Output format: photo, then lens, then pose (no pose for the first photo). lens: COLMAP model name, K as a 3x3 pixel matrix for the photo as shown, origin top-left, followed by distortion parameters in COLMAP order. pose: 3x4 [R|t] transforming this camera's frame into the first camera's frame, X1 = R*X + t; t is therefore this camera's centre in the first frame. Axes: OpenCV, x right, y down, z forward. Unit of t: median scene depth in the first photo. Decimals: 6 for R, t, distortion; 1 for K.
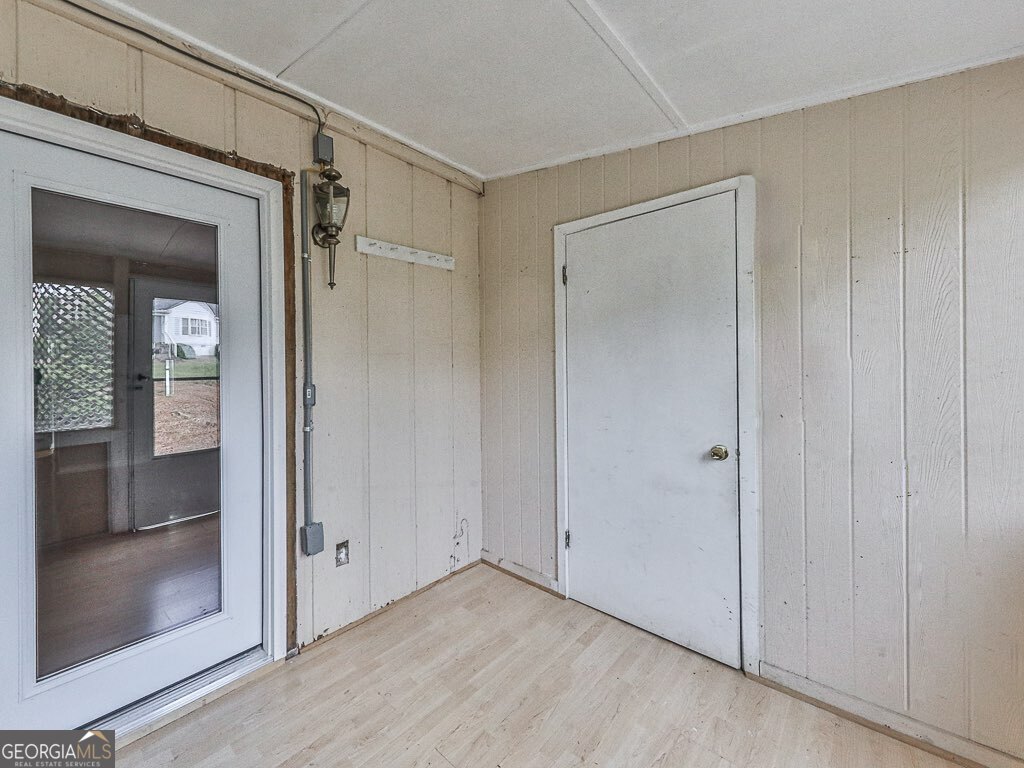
lens RADIAL K [[428.8, 0, 509.6], [0, 428.8, 369.5], [0, 0, 1]] dist [-0.000112, -0.000158]
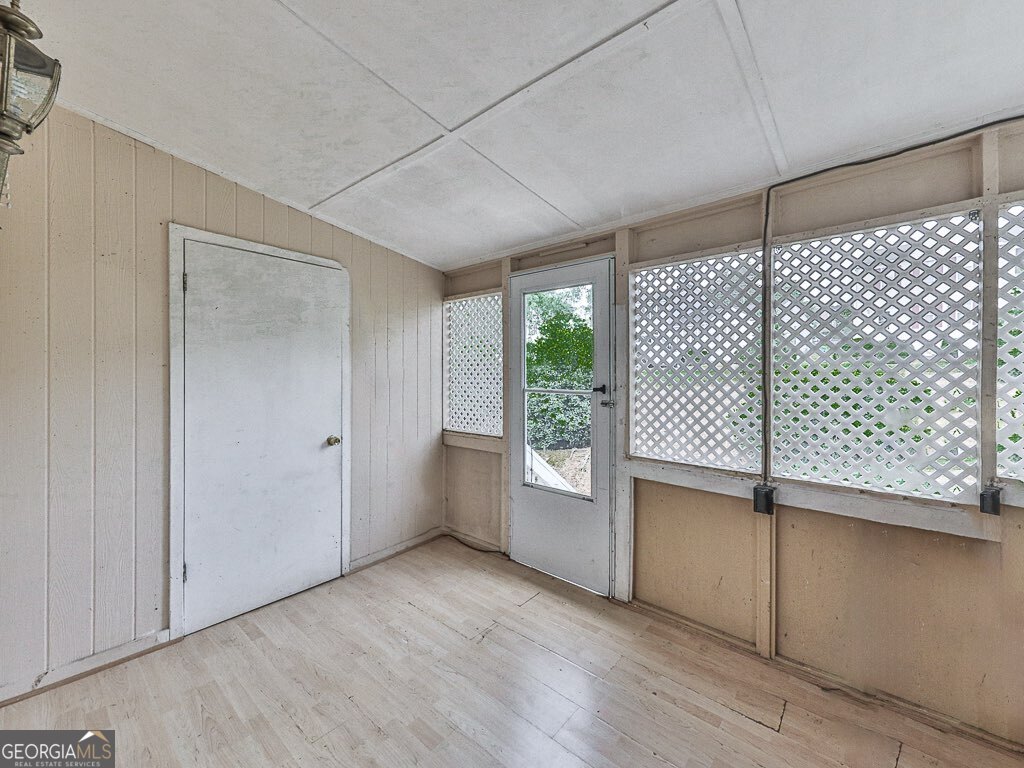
lens RADIAL K [[382.3, 0, 512.0], [0, 382.3, 384.0], [0, 0, 1]] dist [0.000406, 0.000013]
pose [[-0.033410, -0.002689, 0.999438, -0.870440], [0.004574, 0.999985, 0.002844, -0.005657], [-0.999431, 0.004666, -0.033398, 0.408994]]
